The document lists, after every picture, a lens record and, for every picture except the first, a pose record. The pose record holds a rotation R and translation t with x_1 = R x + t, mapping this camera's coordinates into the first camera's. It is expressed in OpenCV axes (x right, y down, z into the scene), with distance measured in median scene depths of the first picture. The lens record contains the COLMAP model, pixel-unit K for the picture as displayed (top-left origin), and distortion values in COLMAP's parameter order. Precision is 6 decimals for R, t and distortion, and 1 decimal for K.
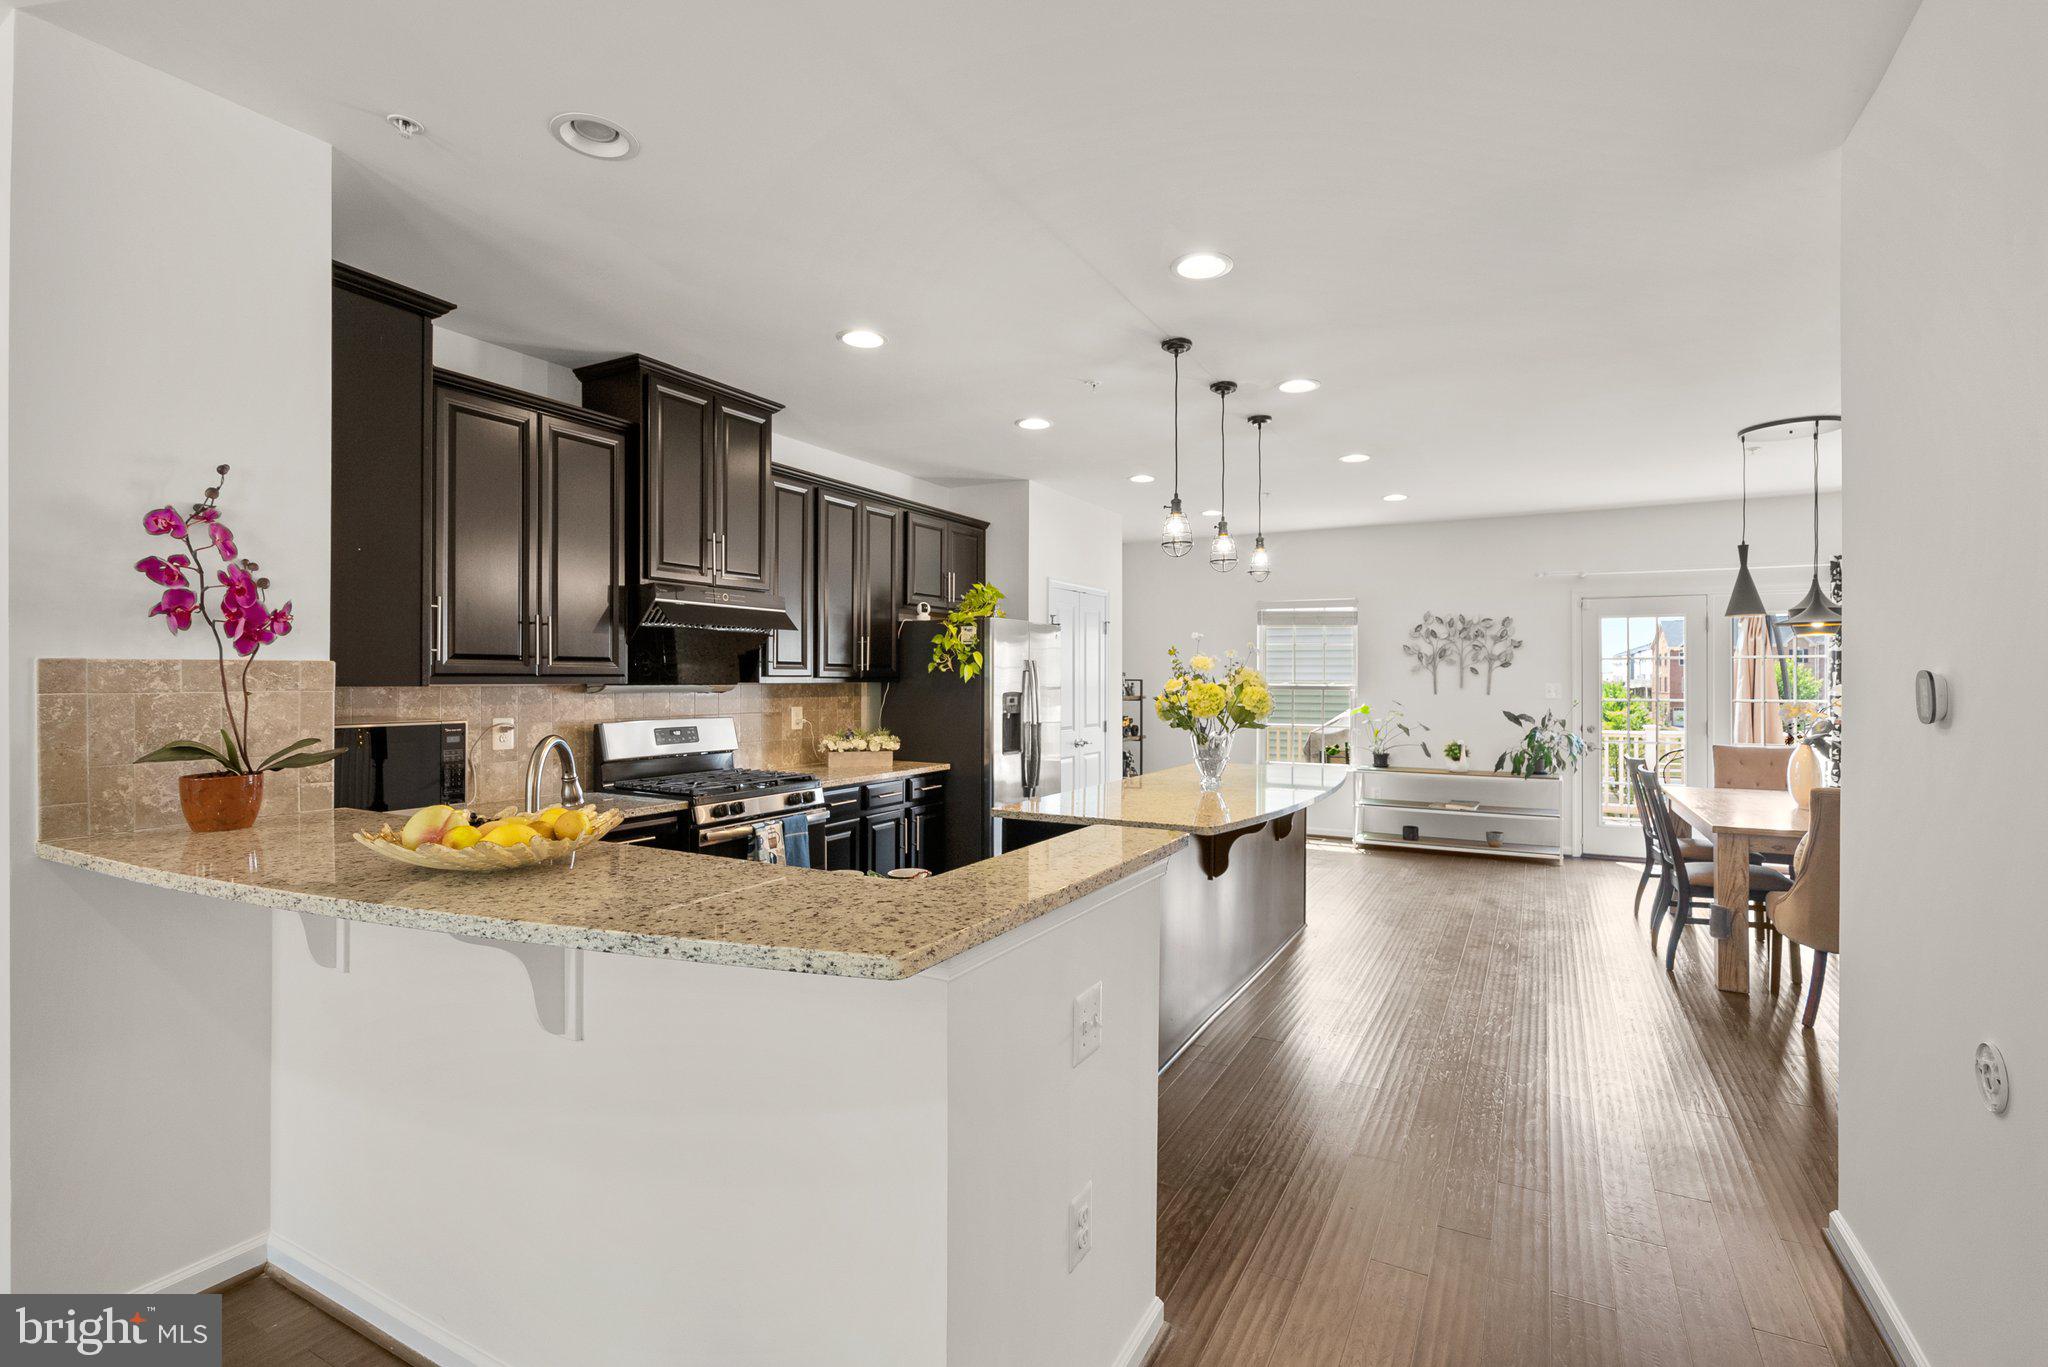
lens RADIAL K [[937.1, 0, 1019.5], [0, 937.1, 680.1], [0, 0, 1]] dist [-0.008239, 0.003264]
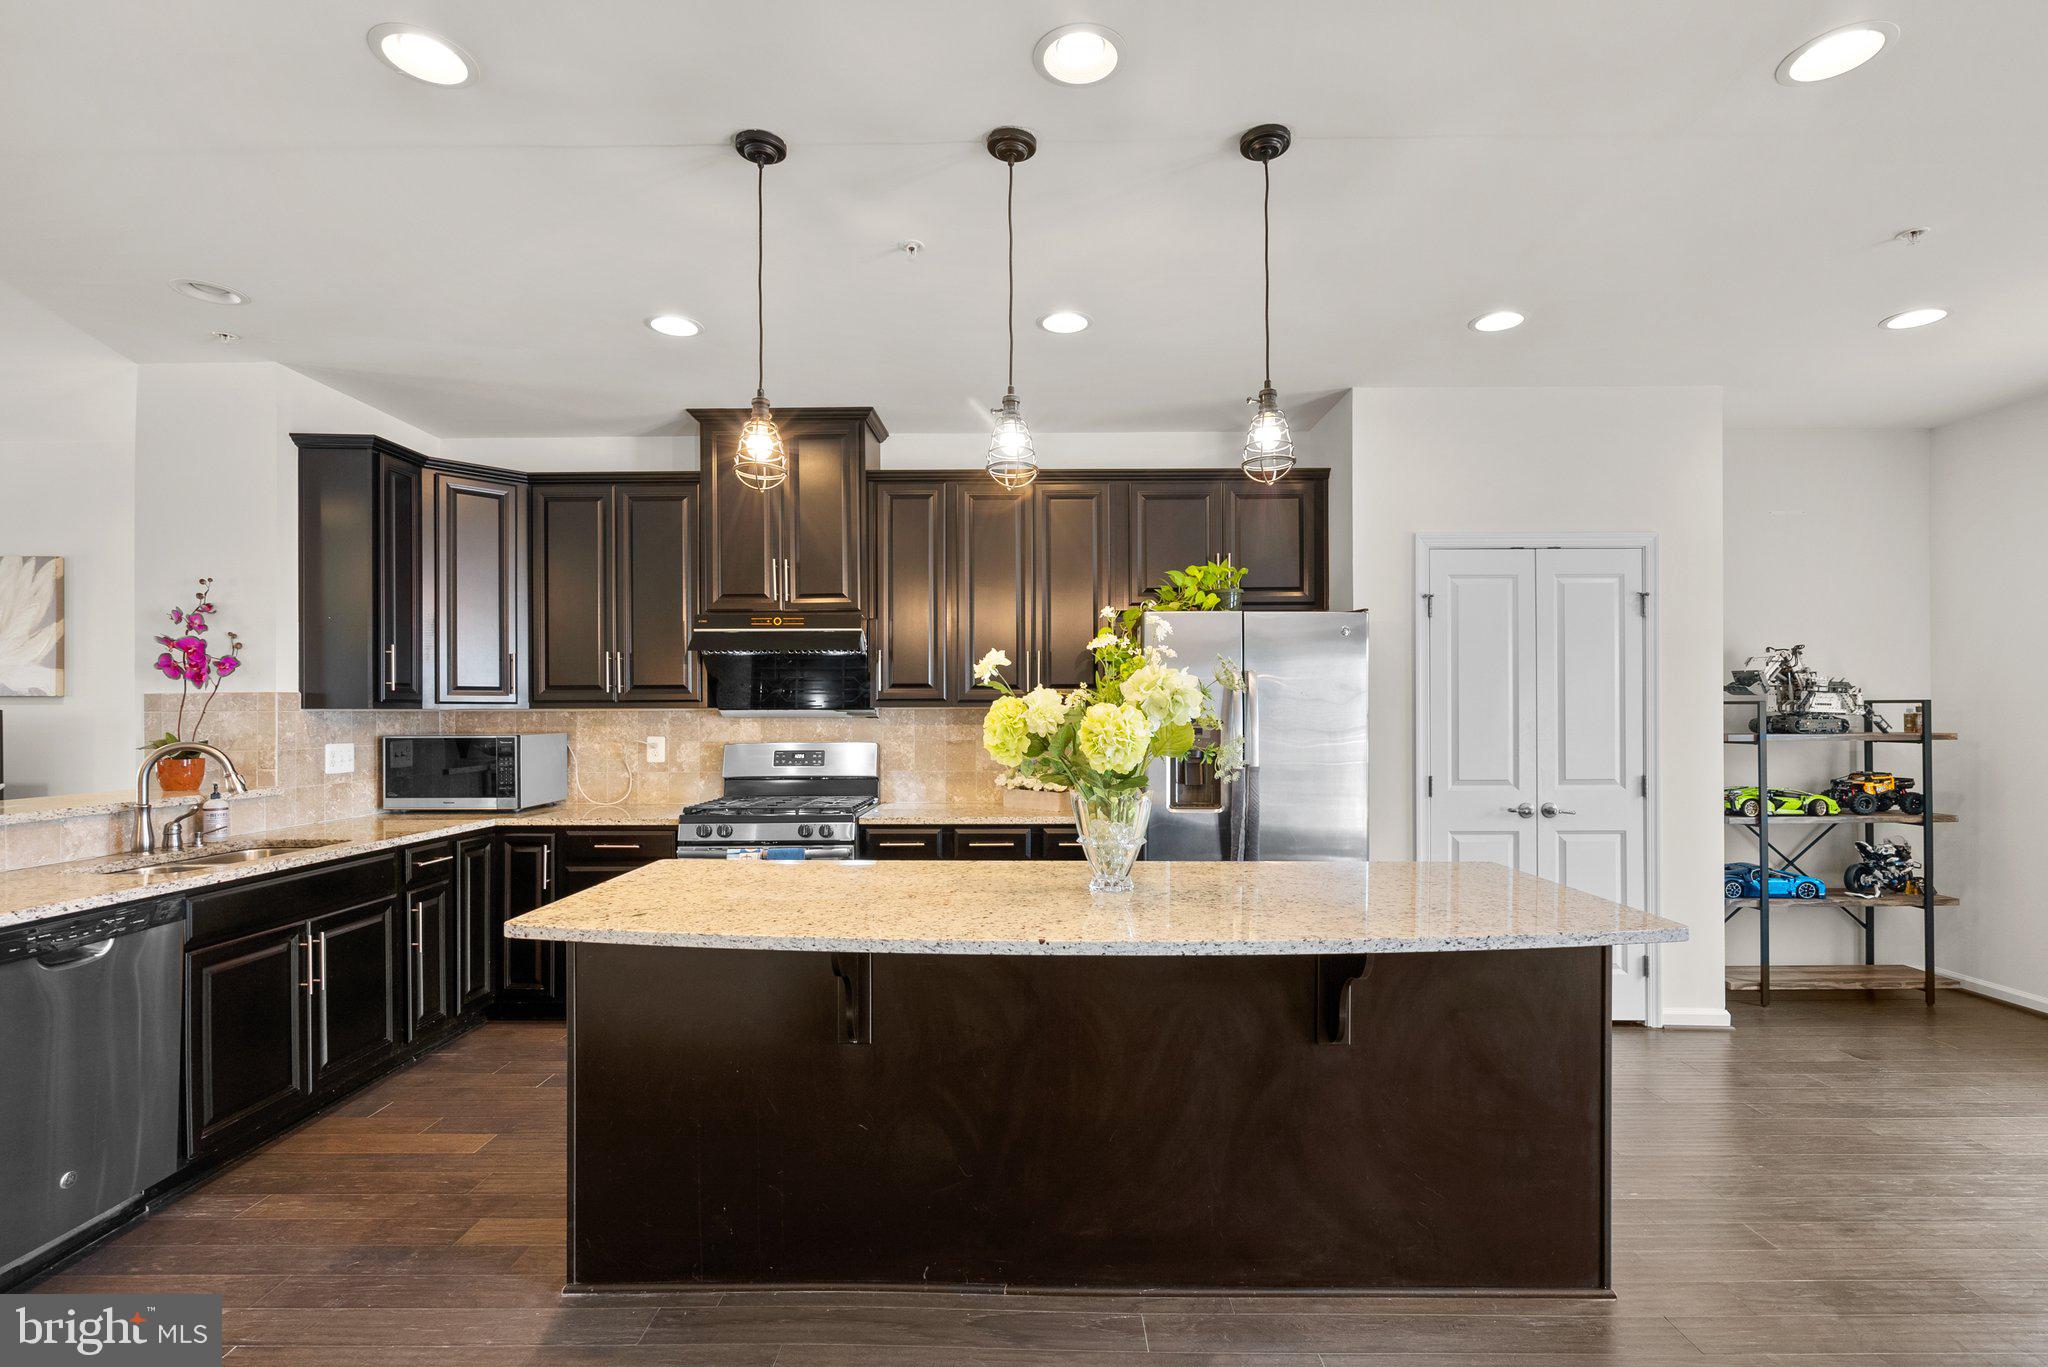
lens RADIAL K [[937.1, 0, 1024.7], [0, 937.1, 714.7], [0, 0, 1]] dist [-0.008239, 0.003264]
pose [[0.478157, -0.001110, -0.878274, 0.461153], [0.002498, 0.999997, 0.000096, 0.007620], [0.878271, -0.002239, 0.478158, 0.502878]]
